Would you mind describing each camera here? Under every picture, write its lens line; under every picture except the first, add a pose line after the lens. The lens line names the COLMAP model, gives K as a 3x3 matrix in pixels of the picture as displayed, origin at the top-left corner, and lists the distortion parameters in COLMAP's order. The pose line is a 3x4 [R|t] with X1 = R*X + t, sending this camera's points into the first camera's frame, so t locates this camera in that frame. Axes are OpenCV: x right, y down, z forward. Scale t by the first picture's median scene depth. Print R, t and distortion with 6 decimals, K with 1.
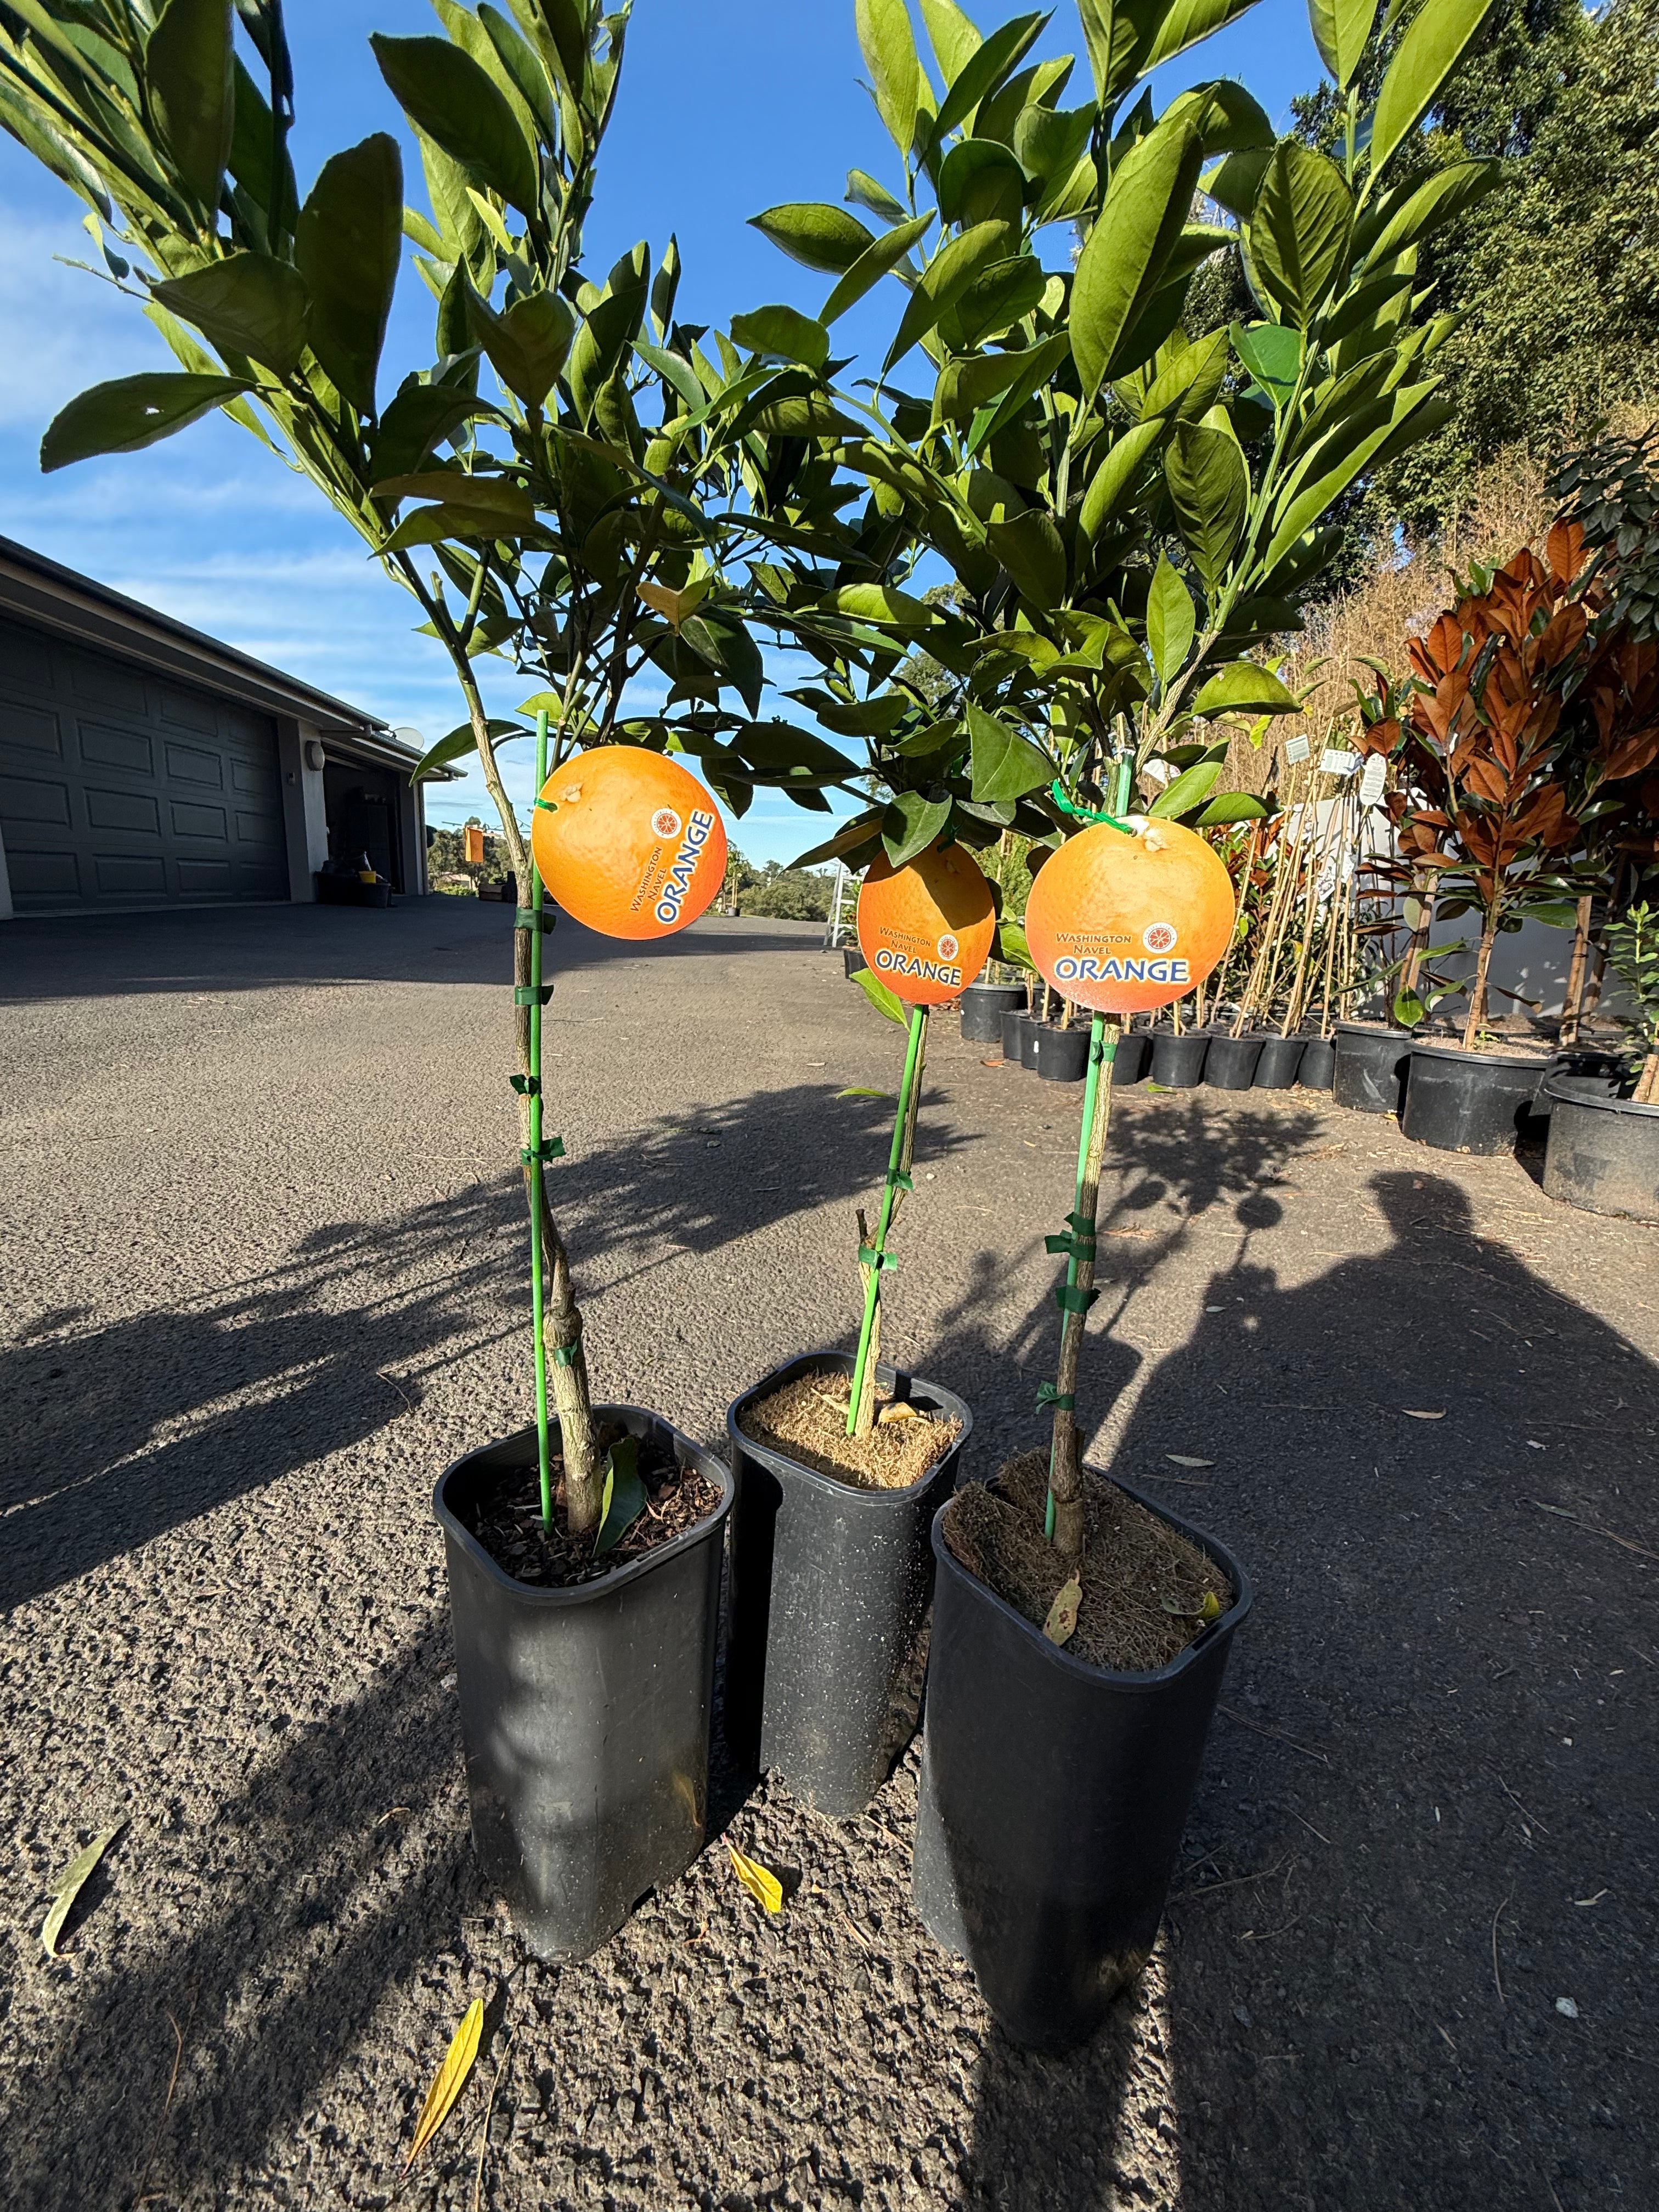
lens RADIAL K [[884.3, 0, 829.5], [0, 884.3, 1106.0], [0, 0, 1]] dist [-0.000601, 0.000196]
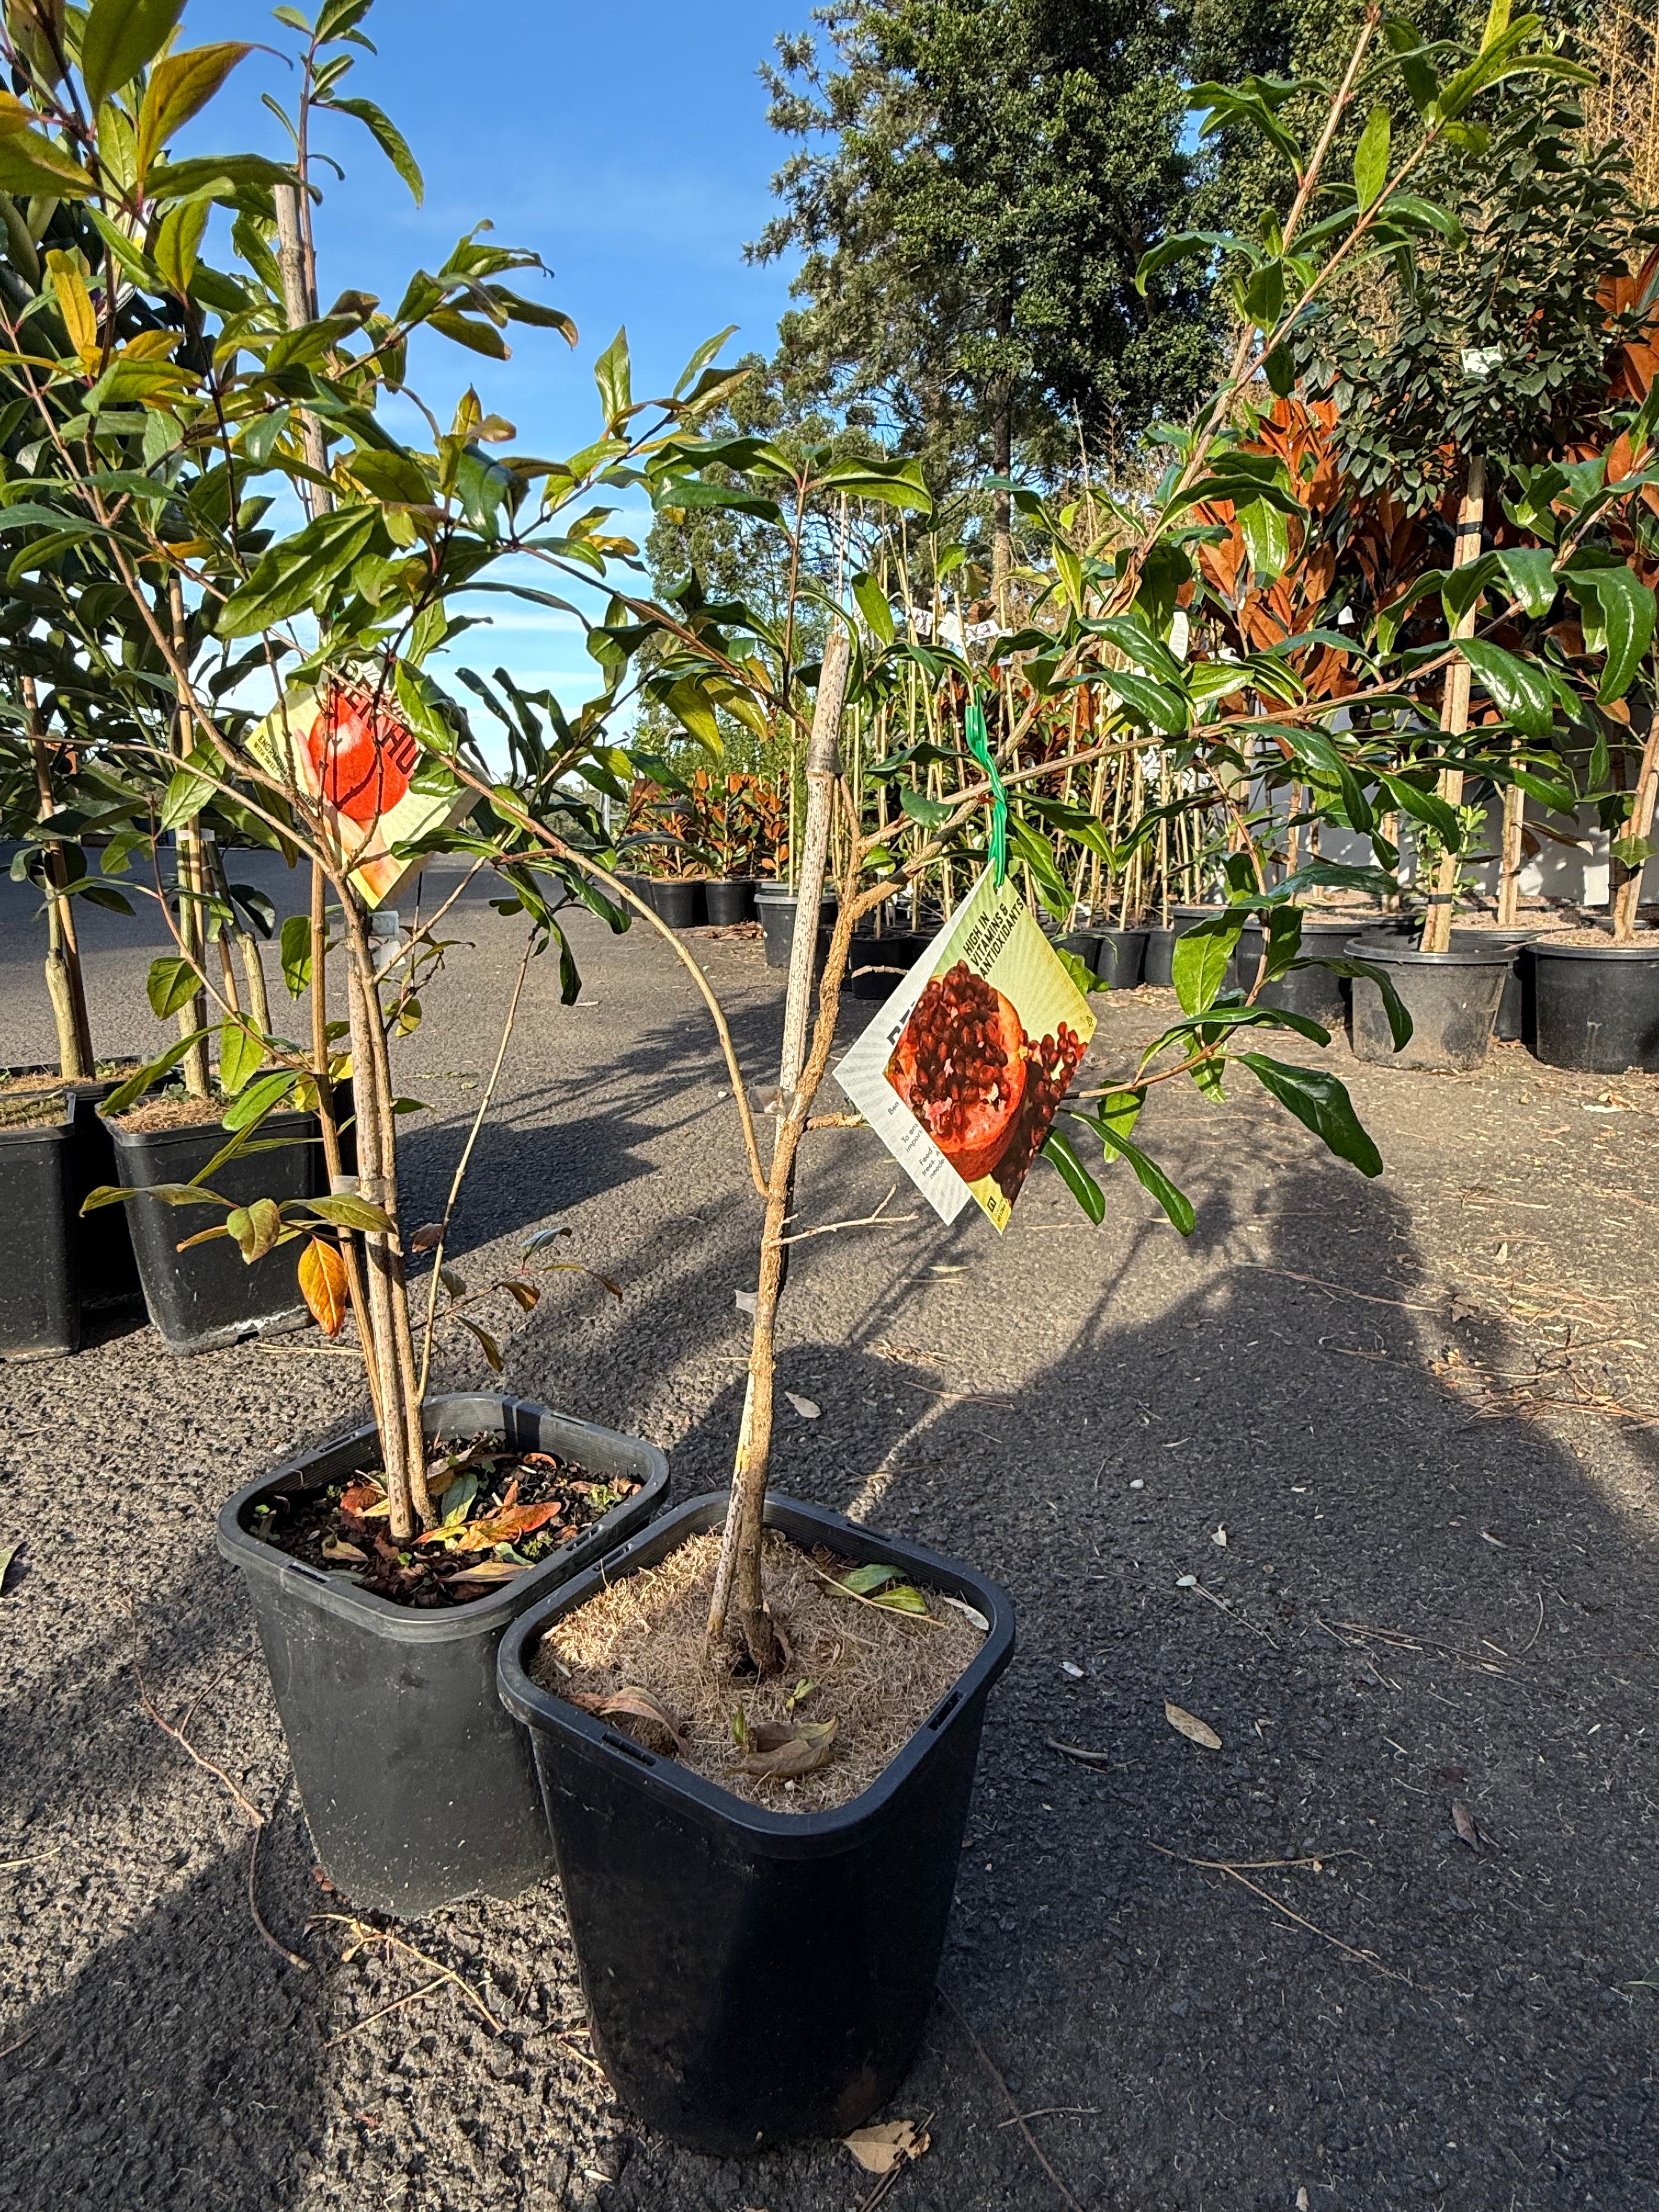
lens RADIAL K [[1201.9, 0, 830.8], [0, 1201.9, 1093.8], [0, 0, 1]] dist [-0.001688, -0.000042]
pose [[0.981260, -0.093267, 0.168611, 0.037299], [0.093599, 0.995592, 0.005994, 0.181365], [-0.168427, 0.009900, 0.985664, -0.487321]]
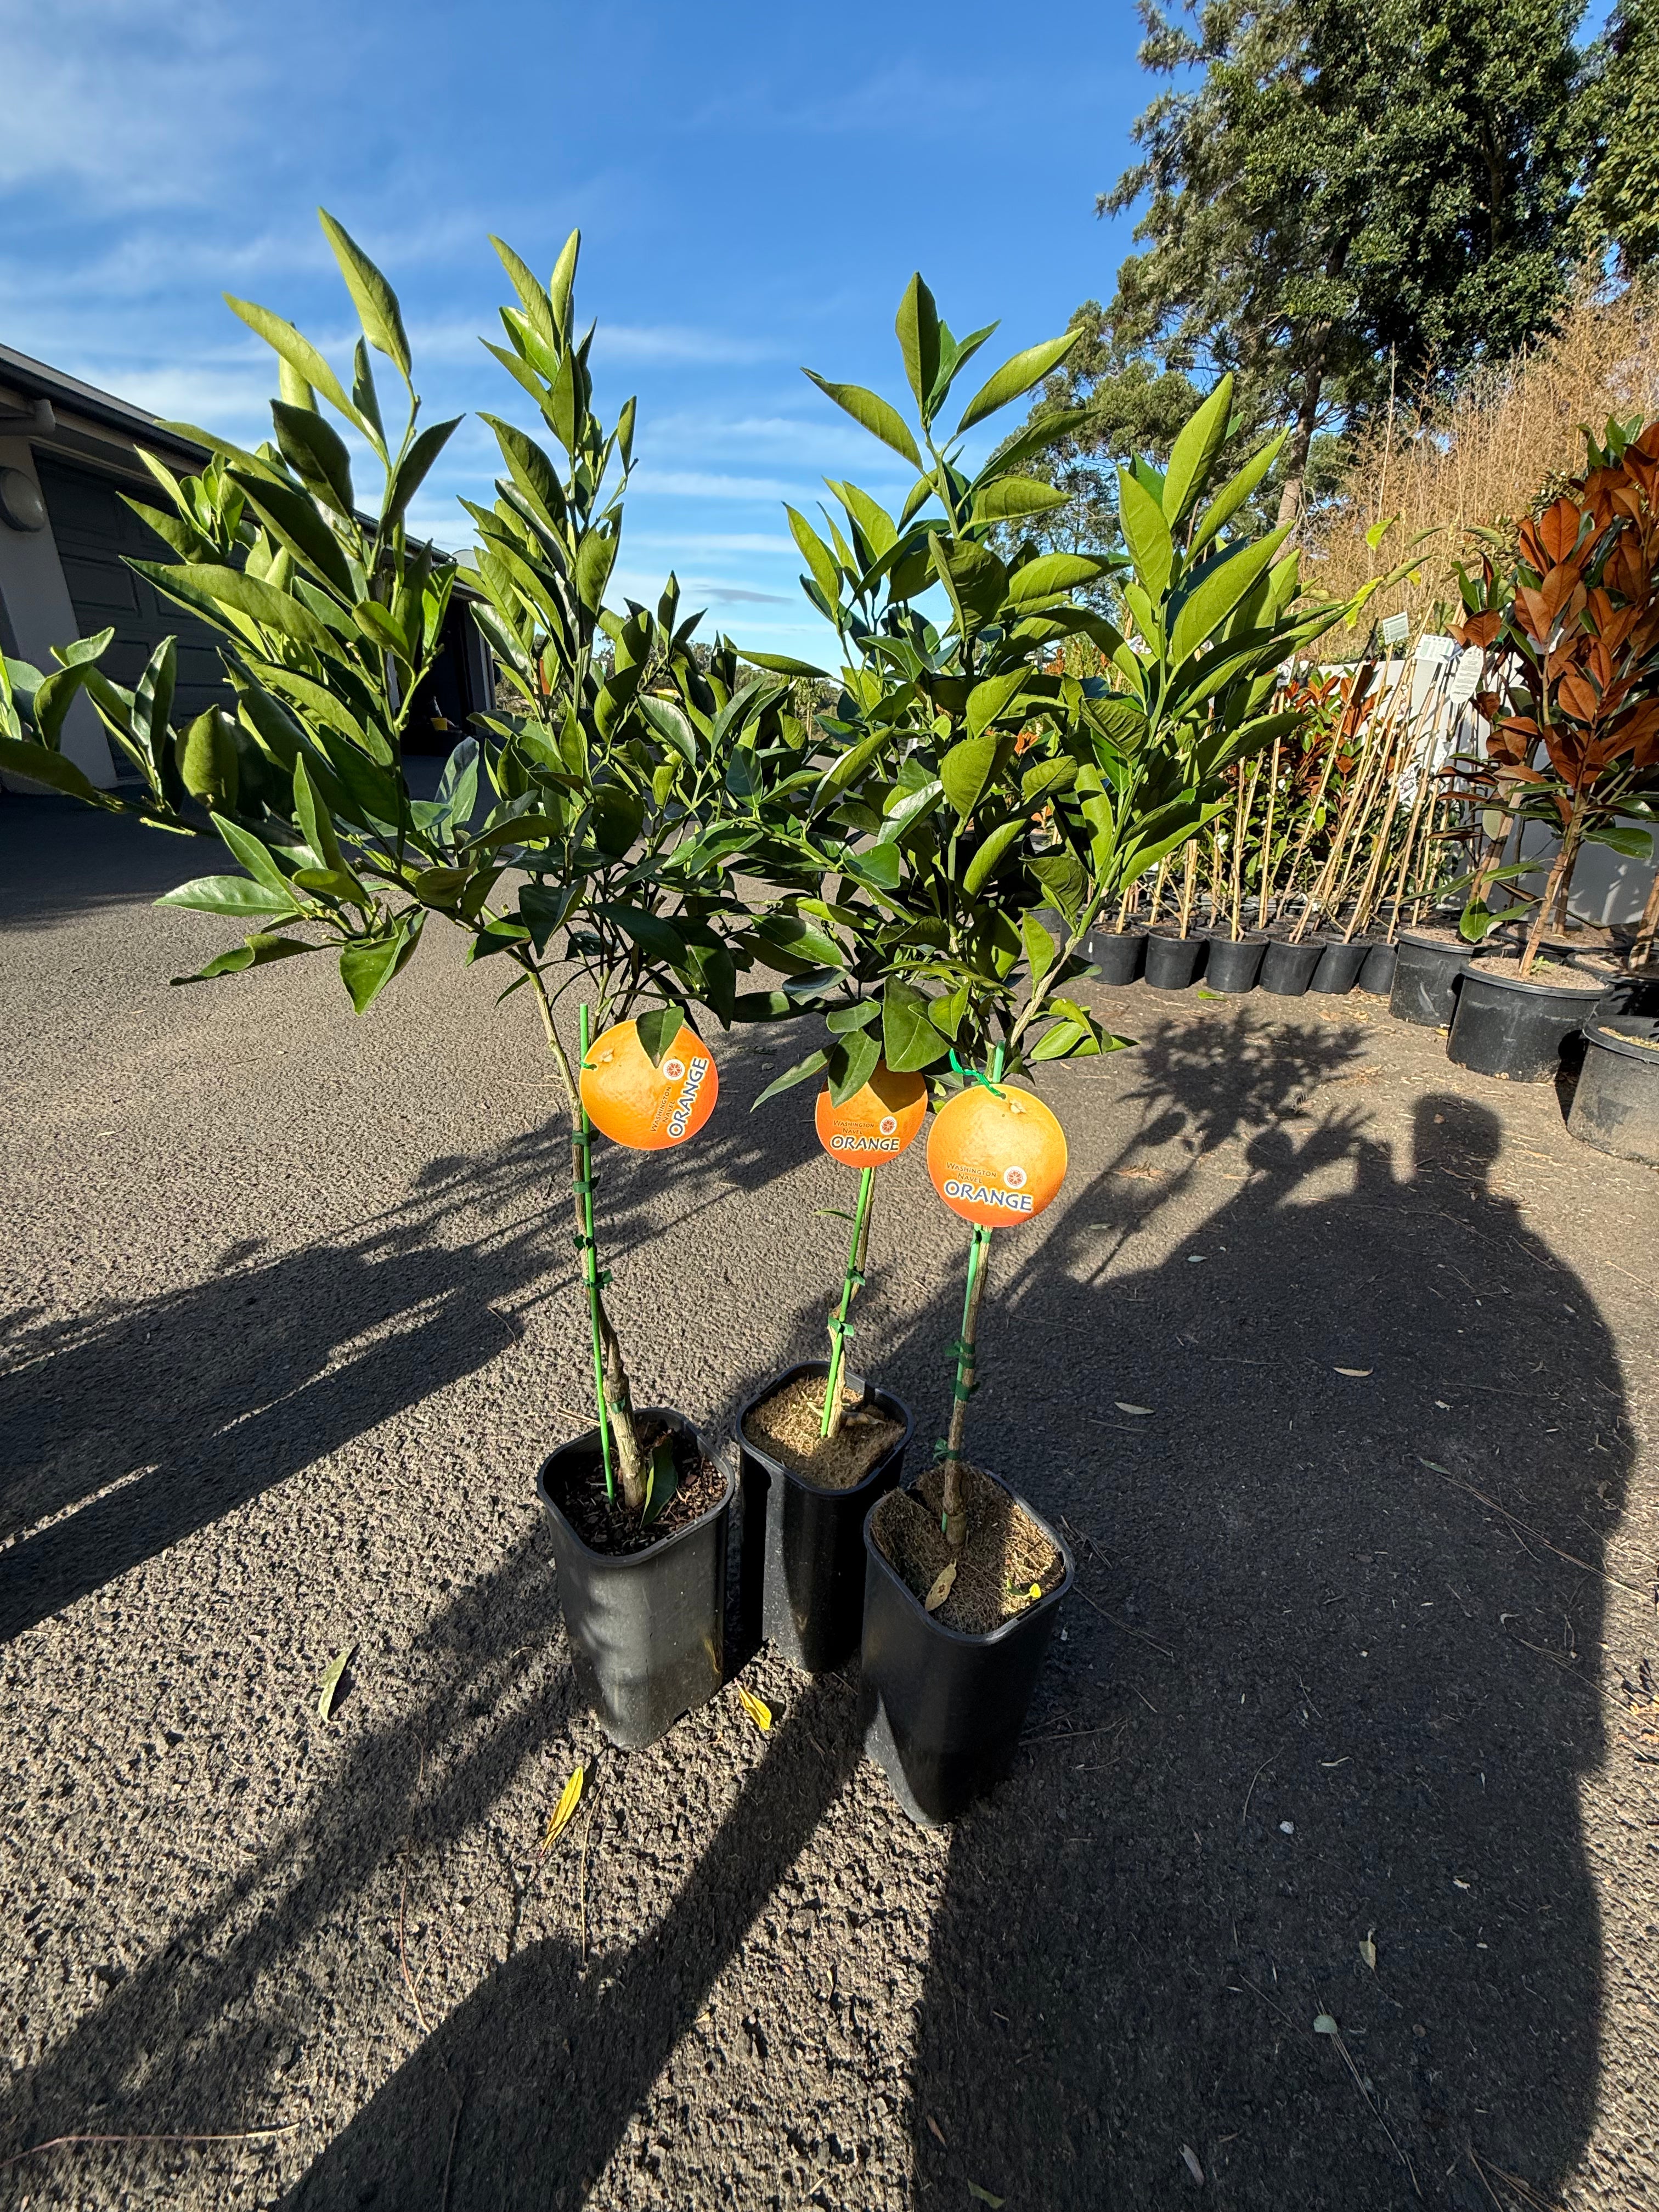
lens RADIAL K [[883.2, 0, 831.9], [0, 883.2, 1106.4], [0, 0, 1]] dist [0.001019, -0.000176]
pose [[0.996555, 0.023092, -0.079660, 0.087024], [-0.008464, 0.983760, 0.179288, -0.251019], [0.082506, -0.177996, 0.980566, -0.178059]]
